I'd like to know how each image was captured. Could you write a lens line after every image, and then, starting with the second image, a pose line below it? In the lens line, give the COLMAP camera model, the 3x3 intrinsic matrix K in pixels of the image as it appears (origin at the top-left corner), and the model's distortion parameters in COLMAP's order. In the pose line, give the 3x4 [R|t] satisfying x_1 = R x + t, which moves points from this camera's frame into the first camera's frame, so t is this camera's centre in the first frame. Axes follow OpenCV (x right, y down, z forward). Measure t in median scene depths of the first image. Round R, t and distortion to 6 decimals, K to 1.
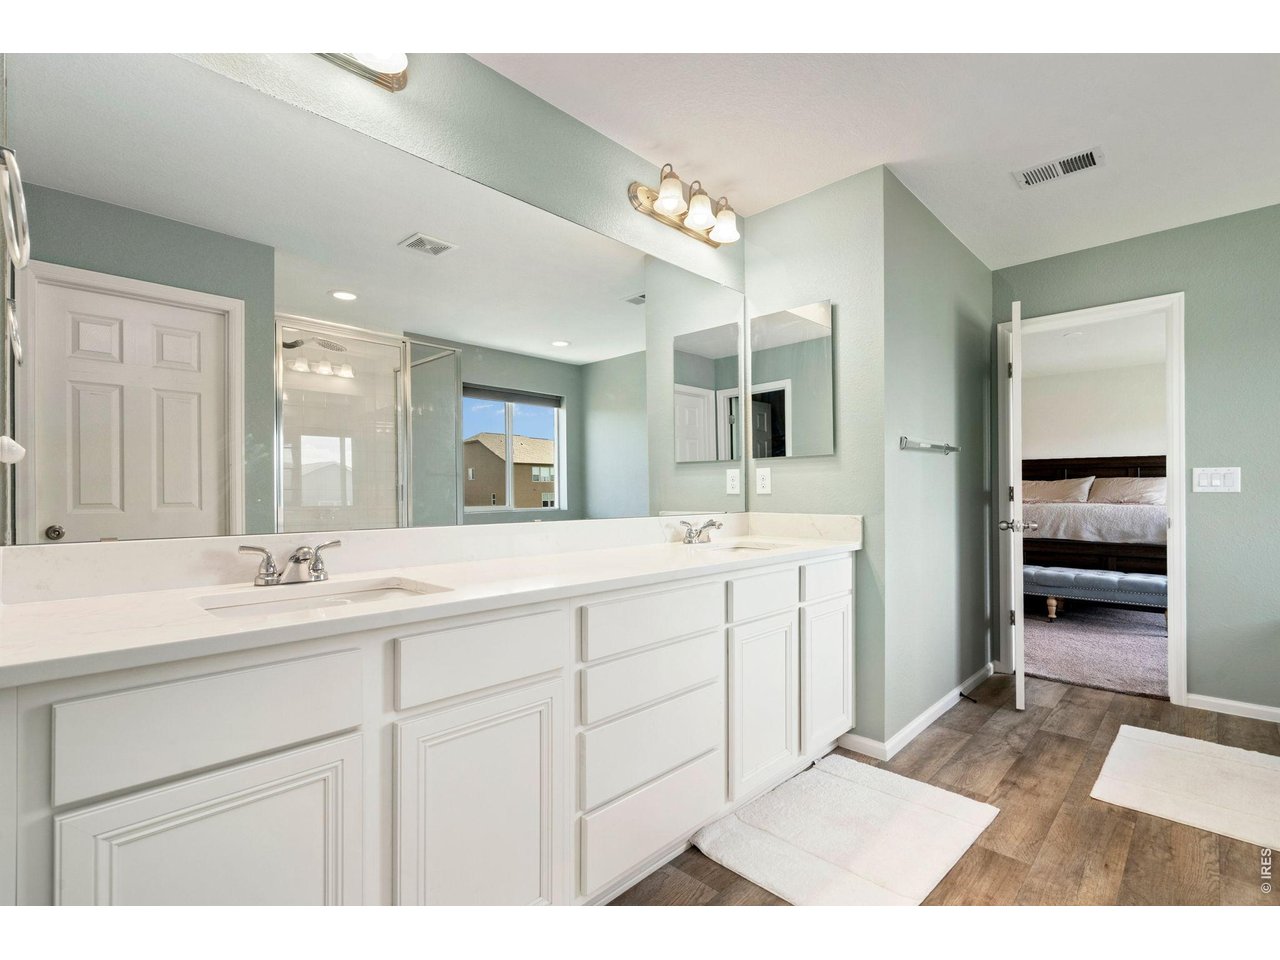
lens RADIAL K [[584.5, 0, 640.0], [0, 584.5, 480.0], [0, 0, 1]] dist [0.000613, -0.000305]
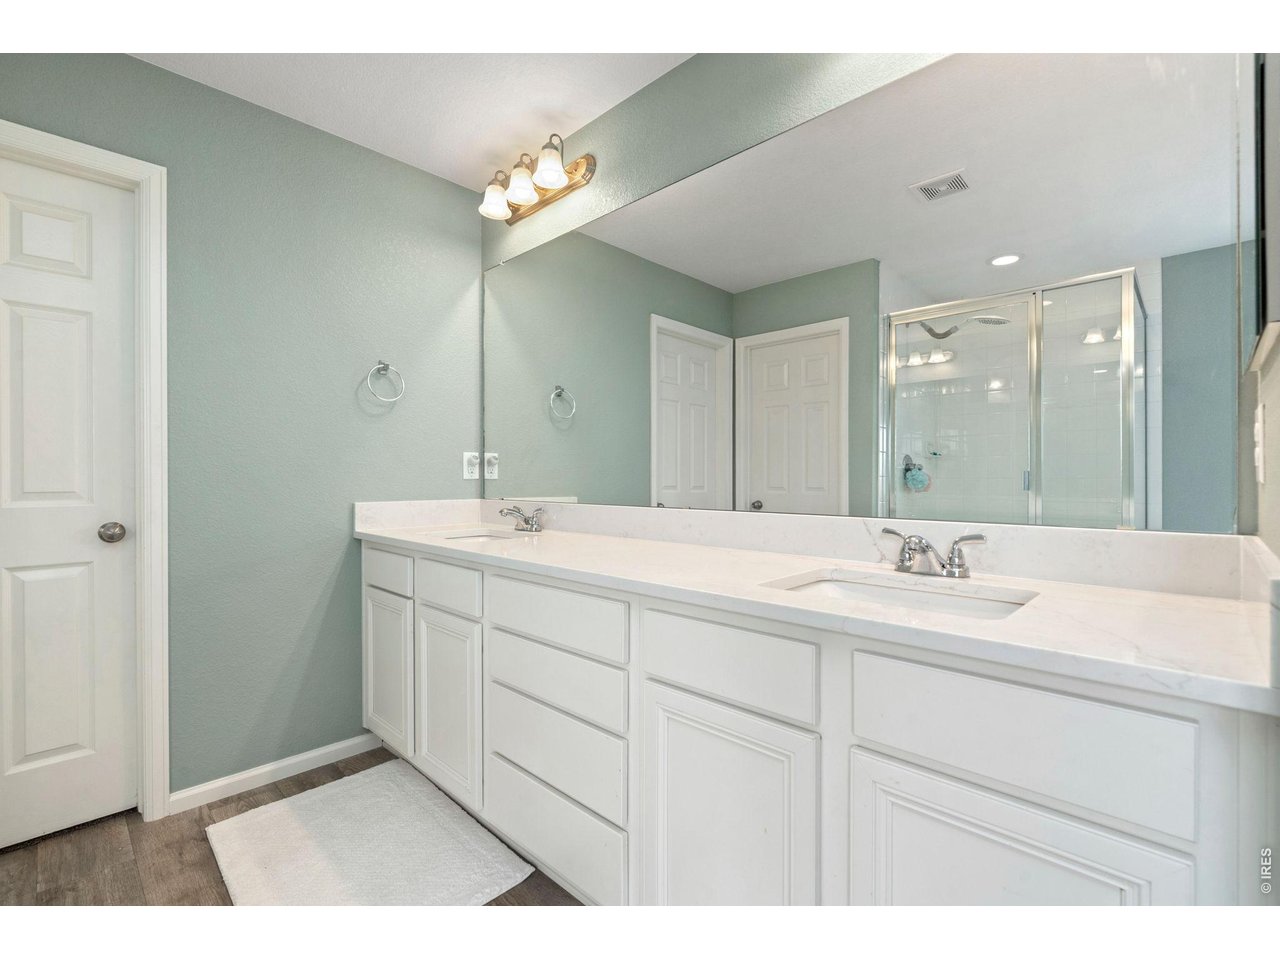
lens RADIAL K [[584.5, 0, 640.0], [0, 584.5, 480.0], [0, 0, 1]] dist [0.000613, -0.000305]
pose [[0.025509, 0.010636, -0.999618, 0.555248], [0.002146, 0.999941, 0.010694, 0.007229], [0.999672, -0.002418, 0.025484, 0.603125]]
